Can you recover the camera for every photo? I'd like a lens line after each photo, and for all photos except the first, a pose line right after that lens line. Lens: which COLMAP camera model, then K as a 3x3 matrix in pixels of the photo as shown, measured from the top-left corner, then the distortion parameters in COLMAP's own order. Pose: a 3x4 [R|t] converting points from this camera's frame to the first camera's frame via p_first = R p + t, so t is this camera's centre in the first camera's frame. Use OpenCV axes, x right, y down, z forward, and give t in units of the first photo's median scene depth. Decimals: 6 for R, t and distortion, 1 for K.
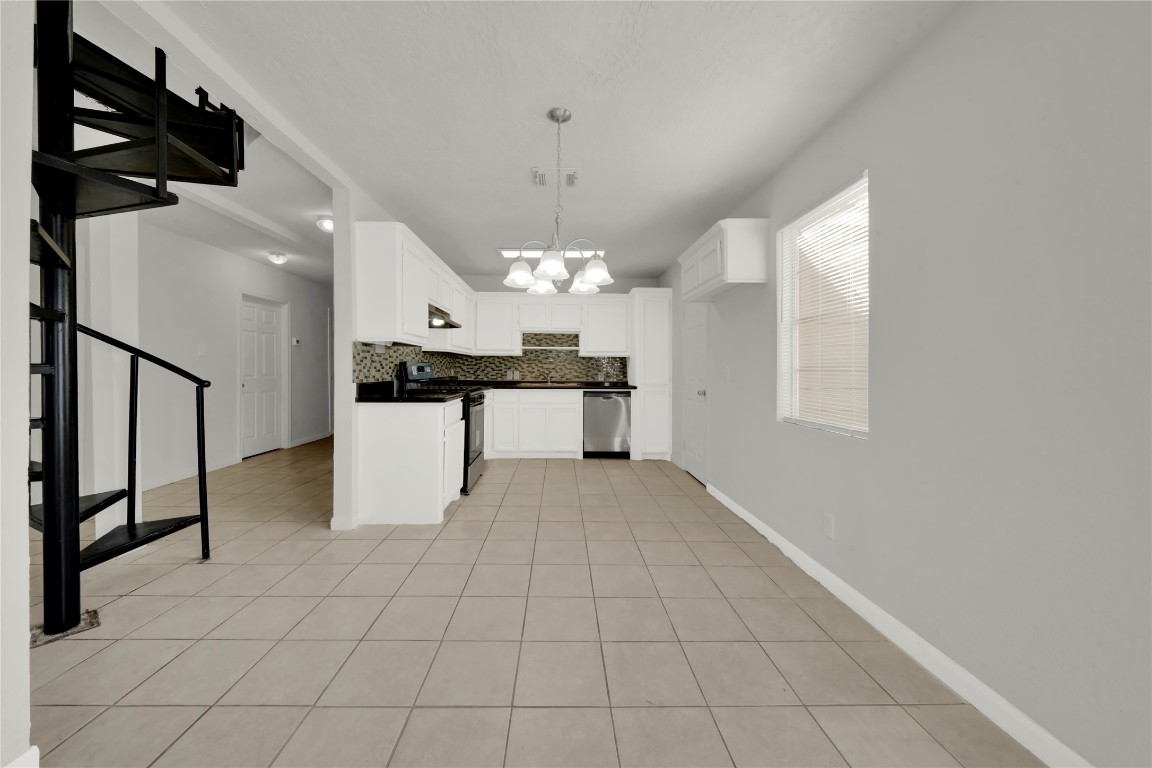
lens RADIAL K [[407.4, 0, 570.1], [0, 407.4, 371.3], [0, 0, 1]] dist [-0.008320, -0.000051]
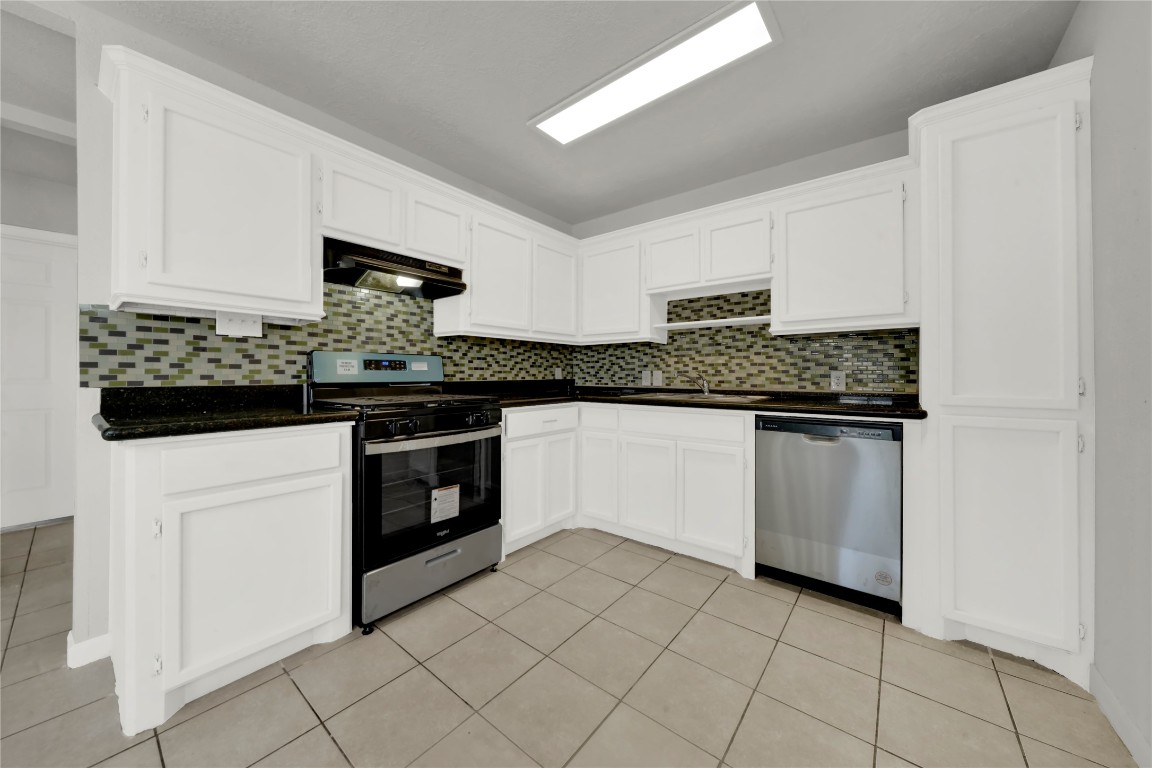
lens RADIAL K [[404.8, 0, 568.7], [0, 404.8, 380.0], [0, 0, 1]] dist [-0.007294, -0.000012]
pose [[0.759792, 0.002224, -0.650163, 0.144306], [0.002994, 0.999972, 0.006920, 0.008867], [0.650160, -0.007204, 0.759763, 0.529191]]
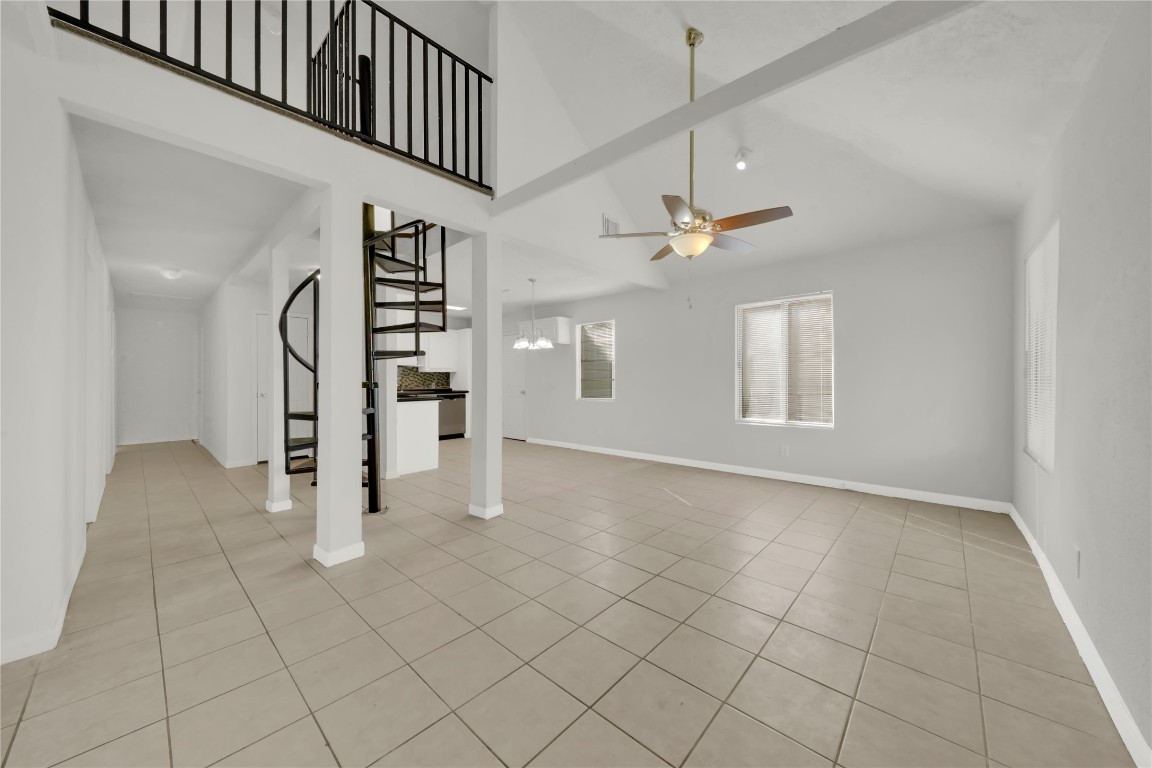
lens RADIAL K [[404.8, 0, 568.7], [0, 404.8, 380.0], [0, 0, 1]] dist [-0.007294, -0.000012]
pose [[0.693469, -0.012526, 0.720378, -0.652229], [0.013741, 0.999897, 0.004159, -0.005945], [-0.720356, 0.007014, 0.693569, -0.342761]]
